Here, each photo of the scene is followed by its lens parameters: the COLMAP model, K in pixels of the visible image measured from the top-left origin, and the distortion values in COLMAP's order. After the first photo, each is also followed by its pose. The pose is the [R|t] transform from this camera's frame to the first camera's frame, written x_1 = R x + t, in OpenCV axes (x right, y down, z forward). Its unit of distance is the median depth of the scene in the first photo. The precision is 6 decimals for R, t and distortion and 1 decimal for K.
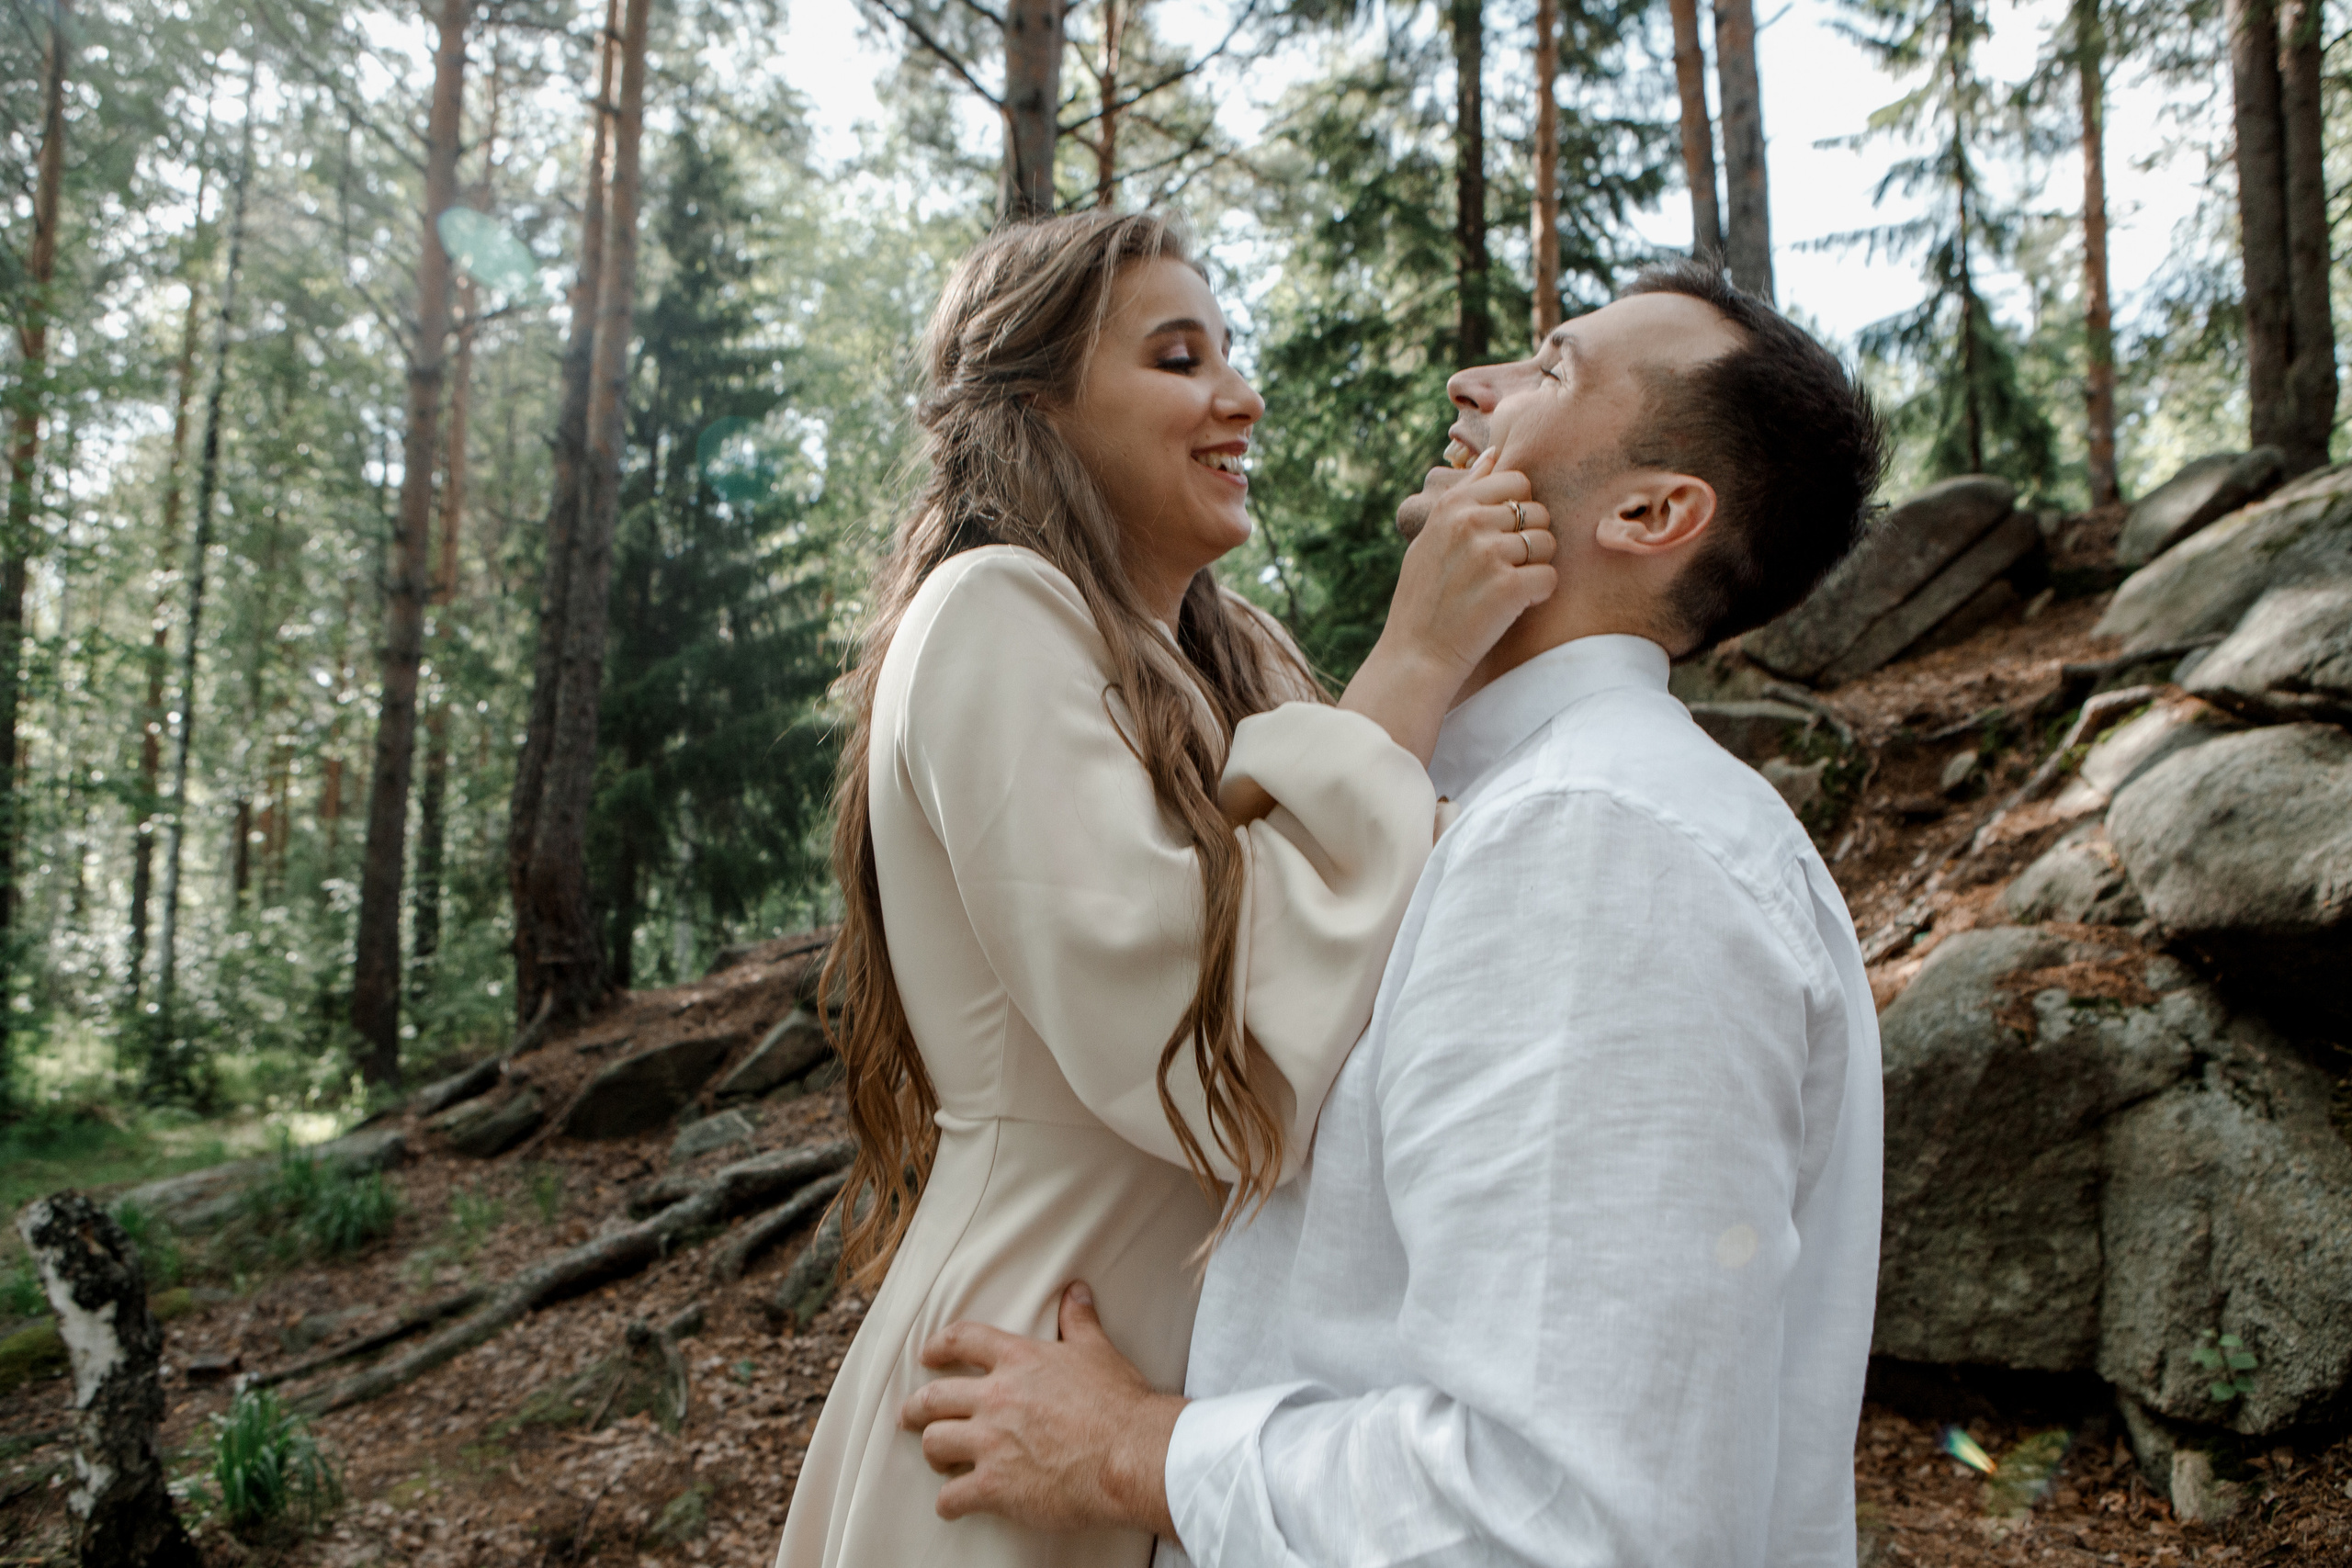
lens RADIAL K [[1609.9, 0, 1171.3], [0, 1609.9, 816.5], [0, 0, 1]] dist [-0.091649, 0.069971]
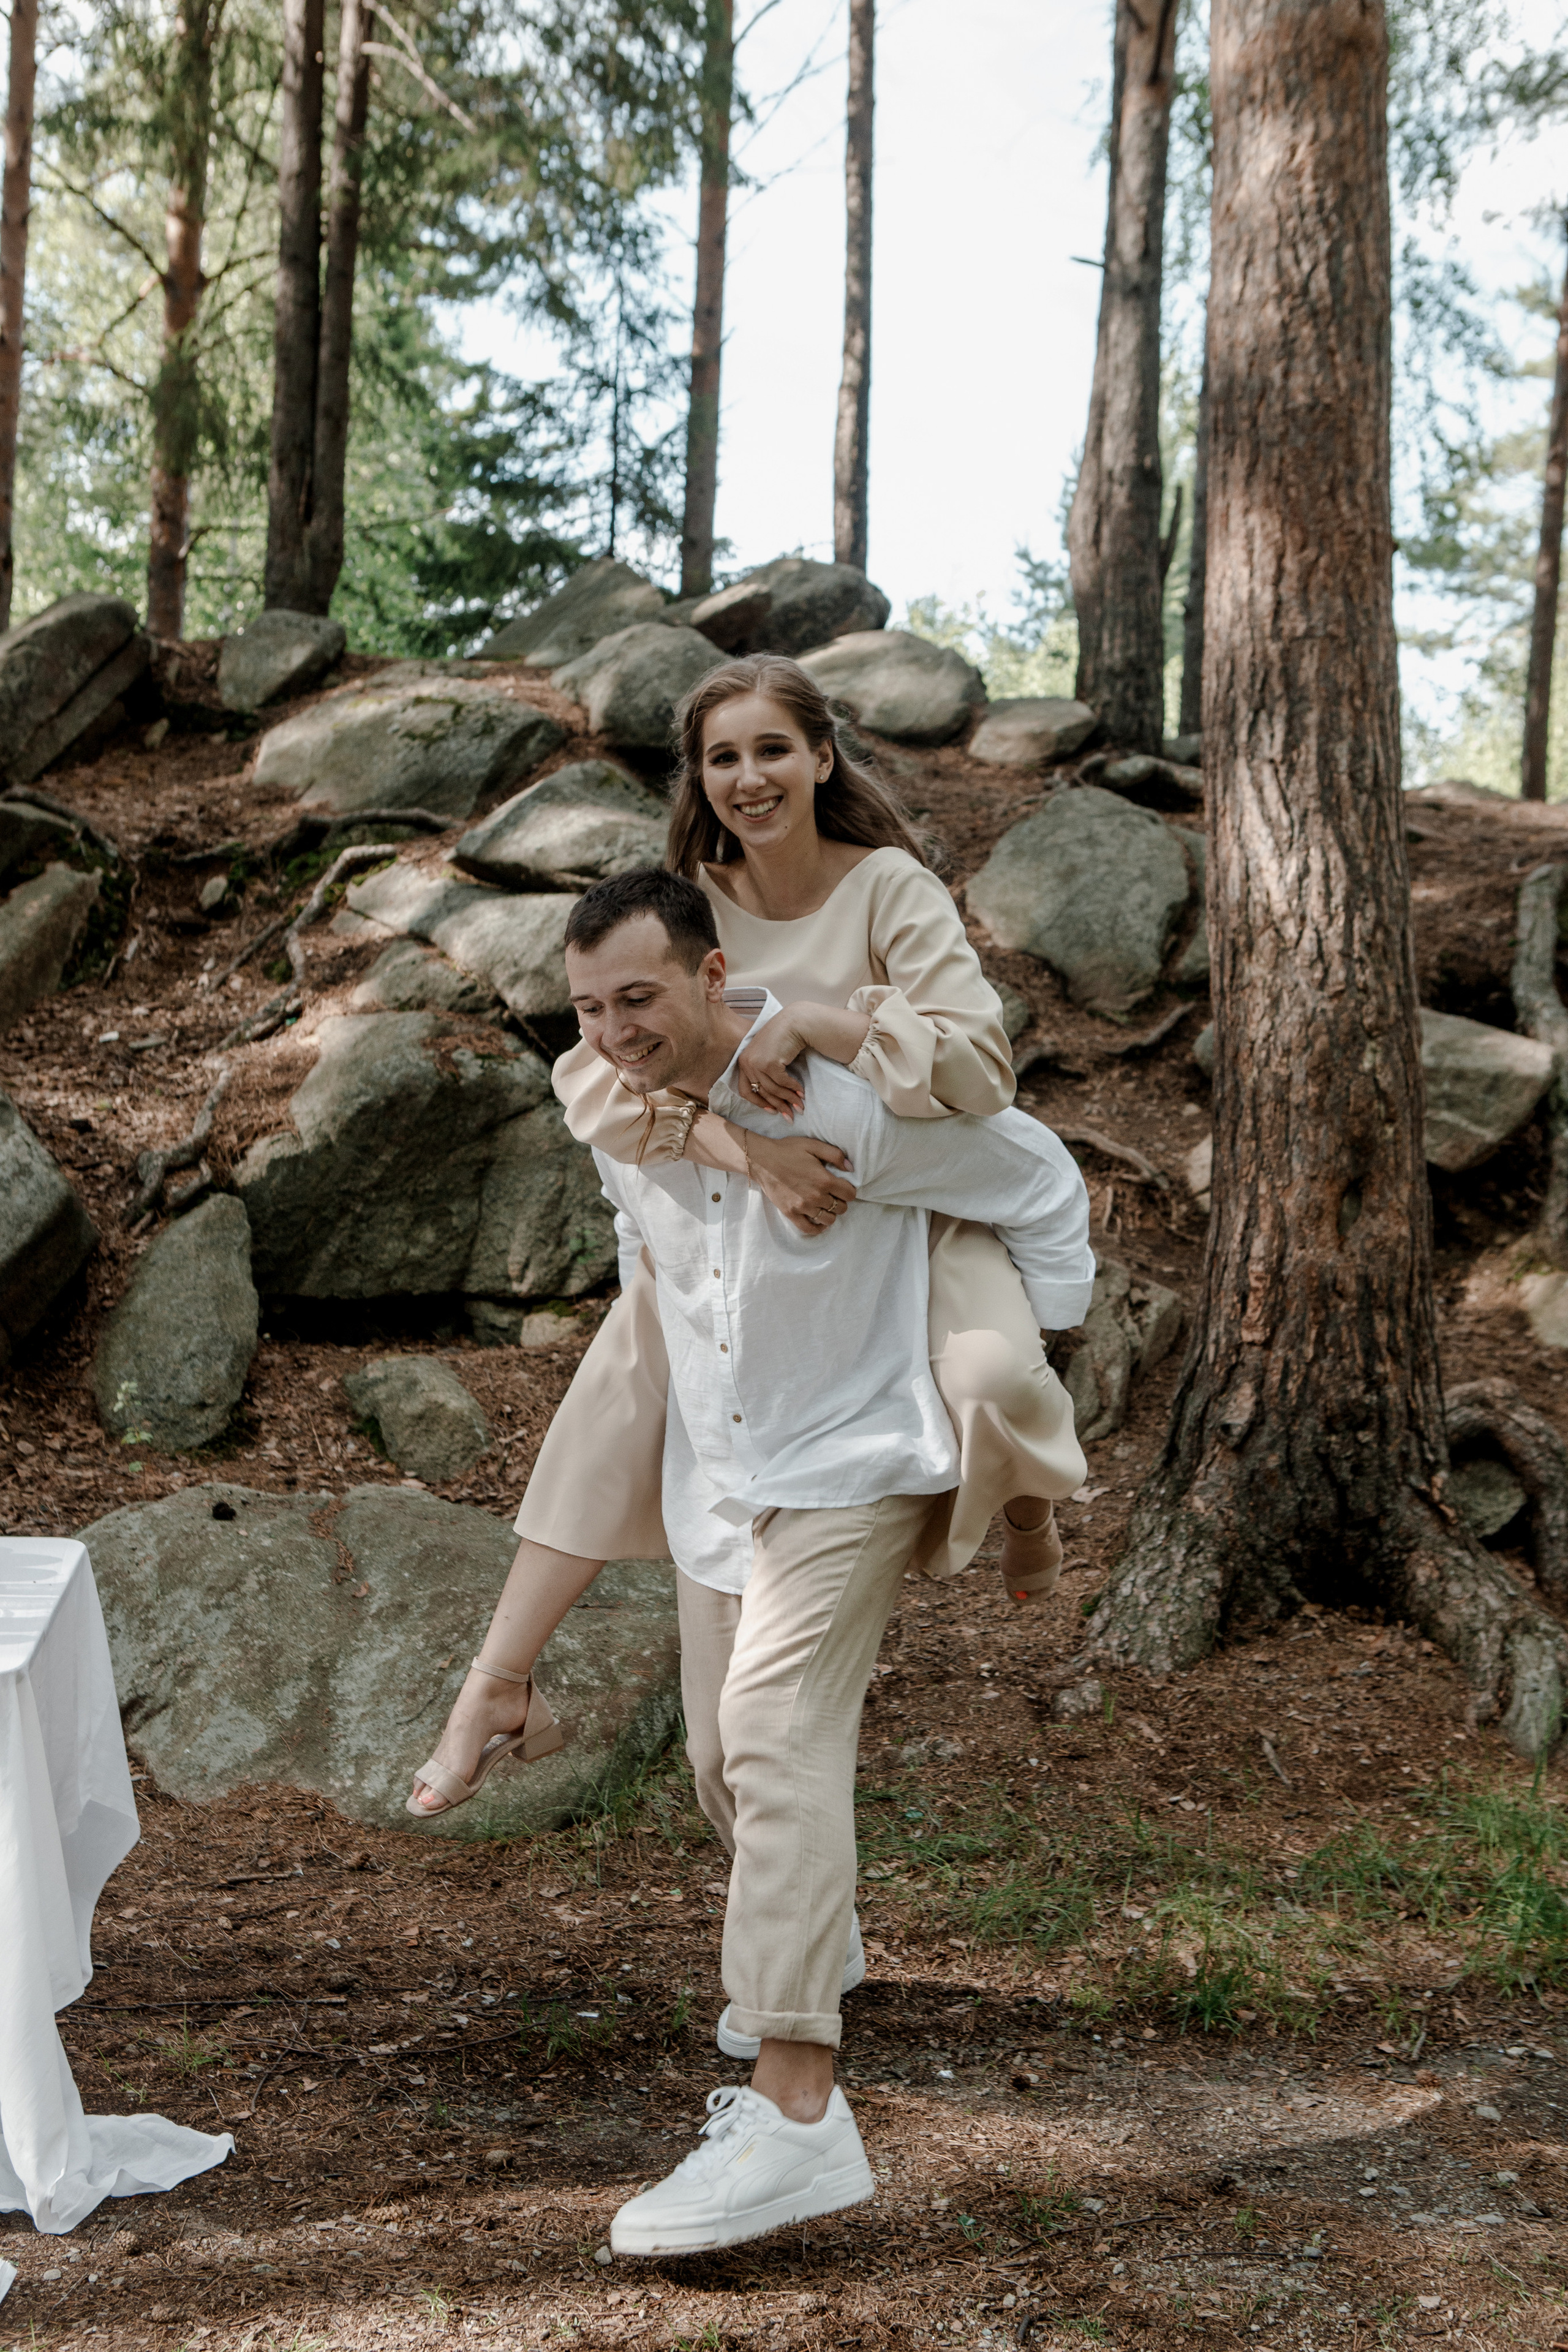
lens RADIAL K [[2766.1, 0, 793.0], [0, 2766.1, 1157.1], [0, 0, 1]] dist [-0.013240, 0.000000]
pose [[0.558373, 0.020666, 0.829333, -0.299661], [-0.086942, 0.995642, 0.033726, 0.018826], [-0.825022, -0.090936, 0.557737, -0.159332]]
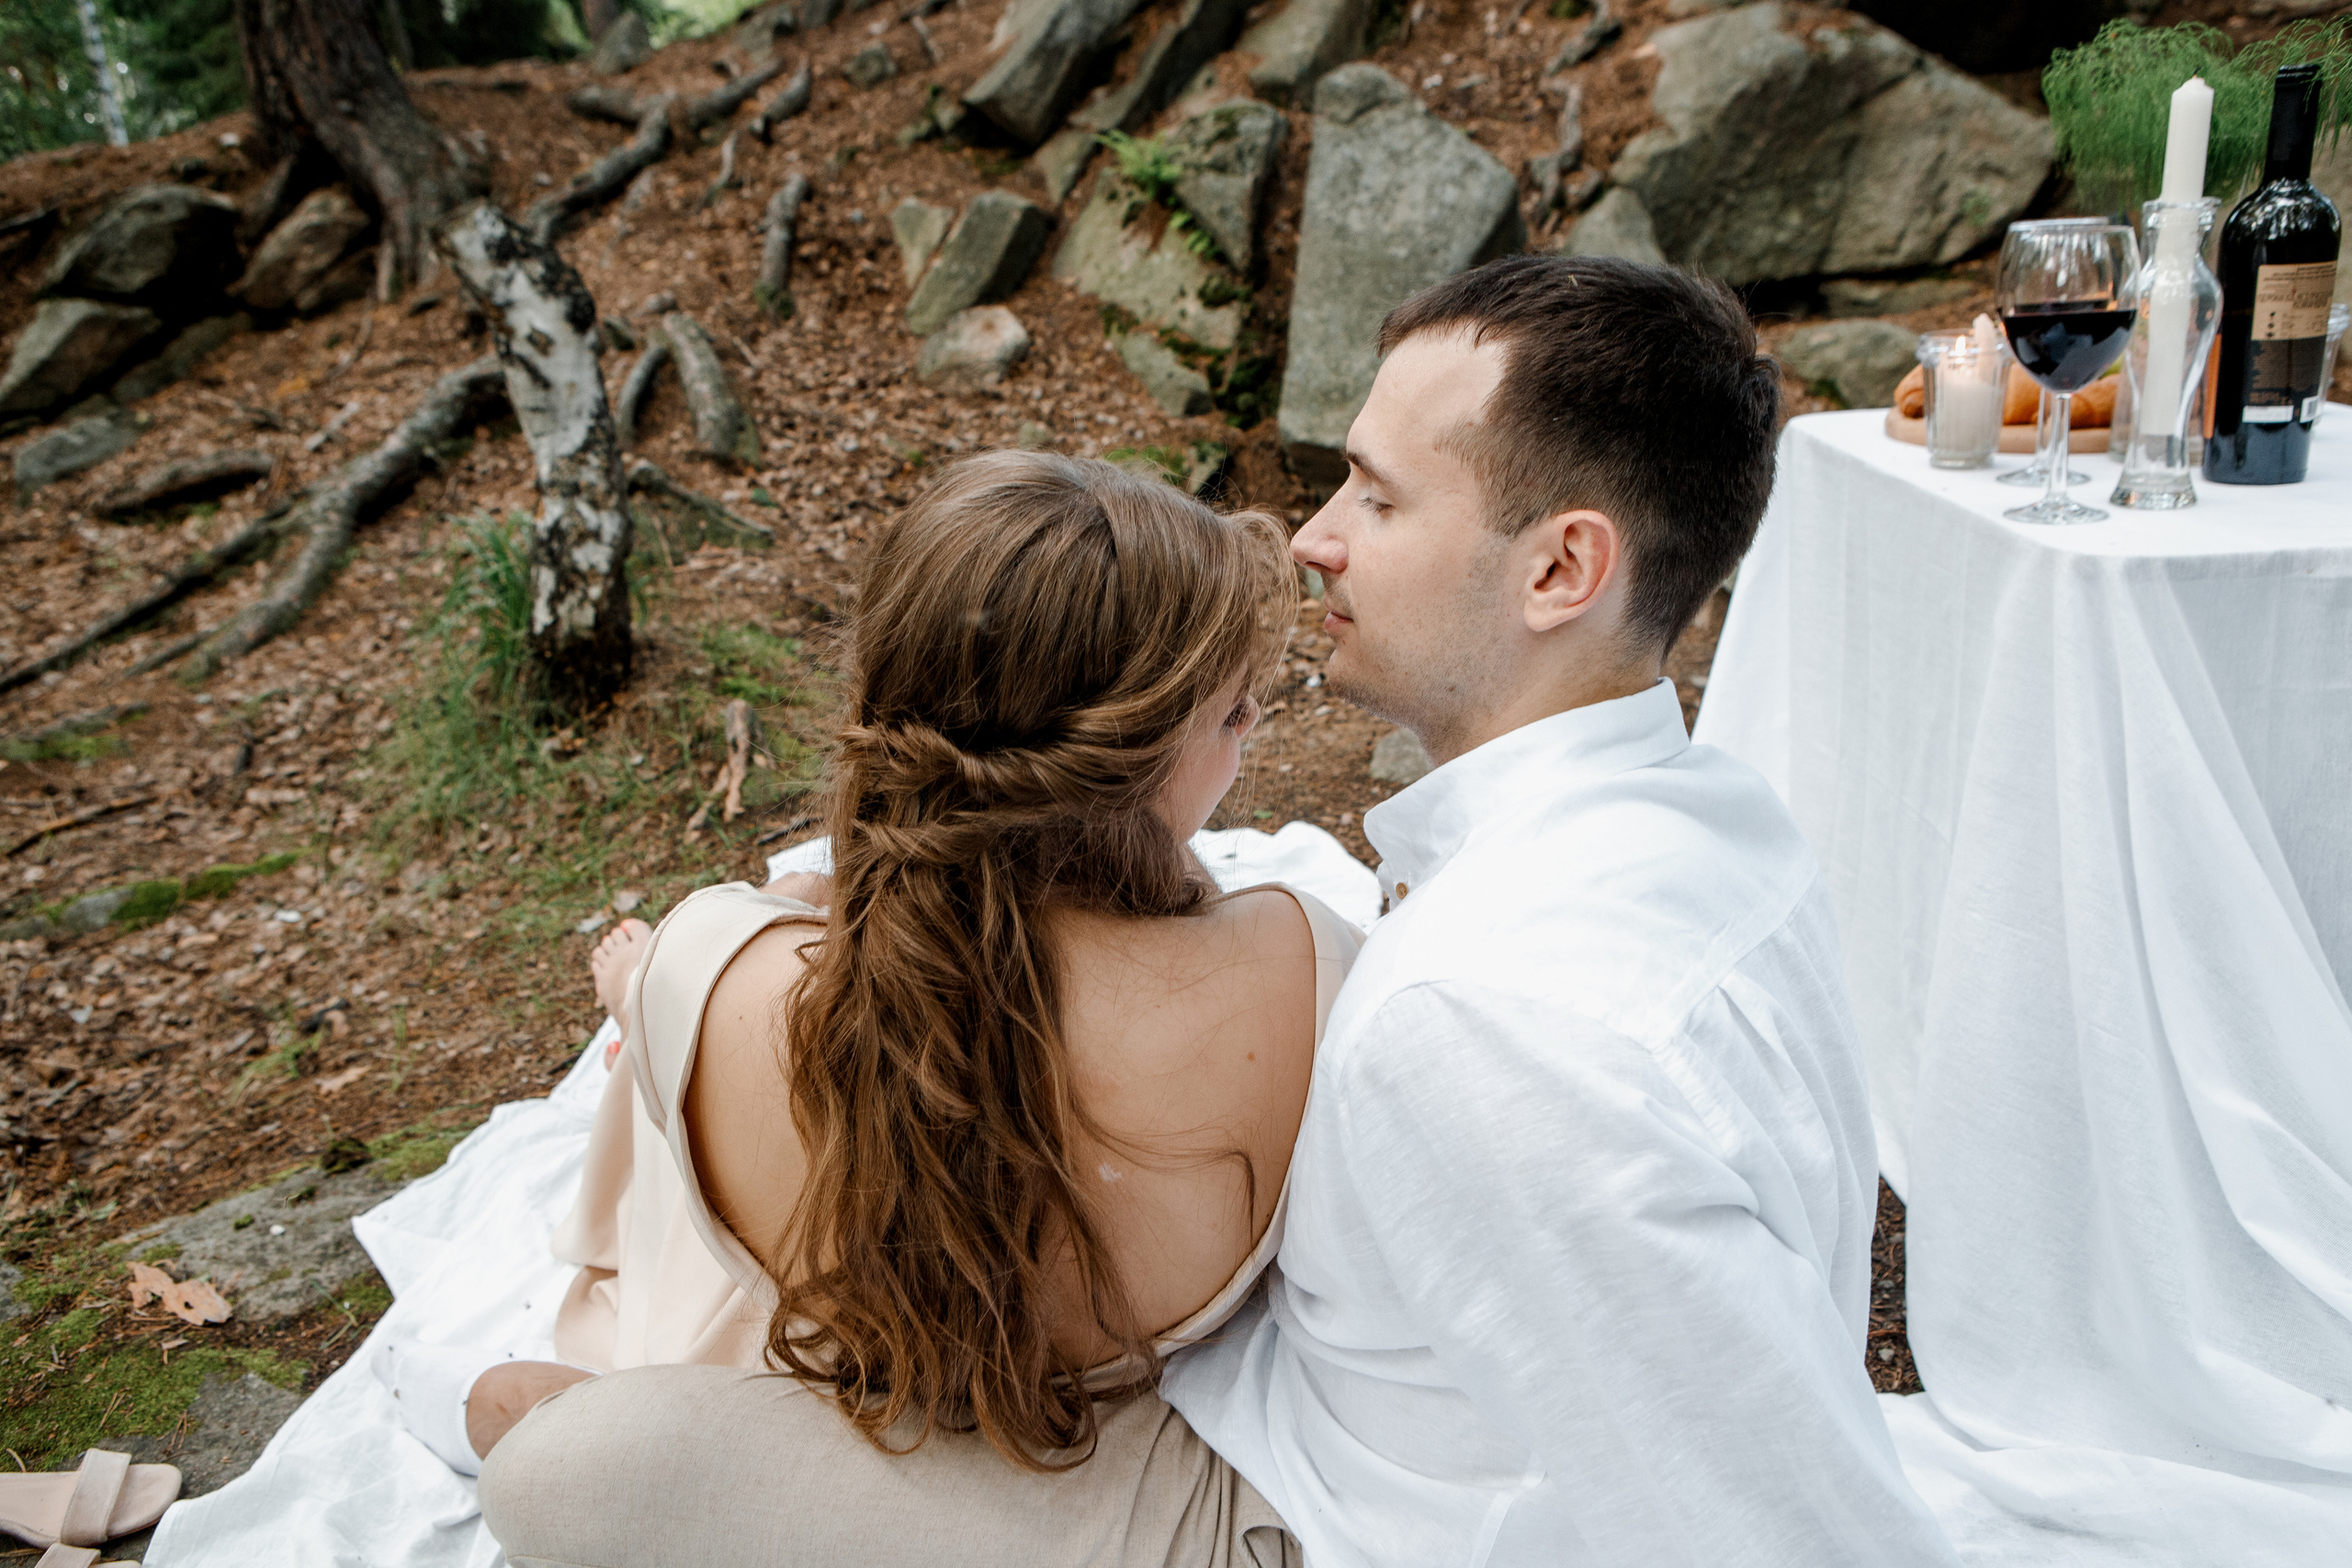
lens RADIAL K [[1799.7, 0, 1114.8], [0, 1799.7, 832.9], [0, 0, 1]] dist [-0.087583, 0.064959]
pose [[0.730817, -0.230356, 0.642528, -0.258586], [0.021378, 0.948595, 0.315770, 0.060366], [-0.682239, -0.217034, 0.698174, 0.010962]]
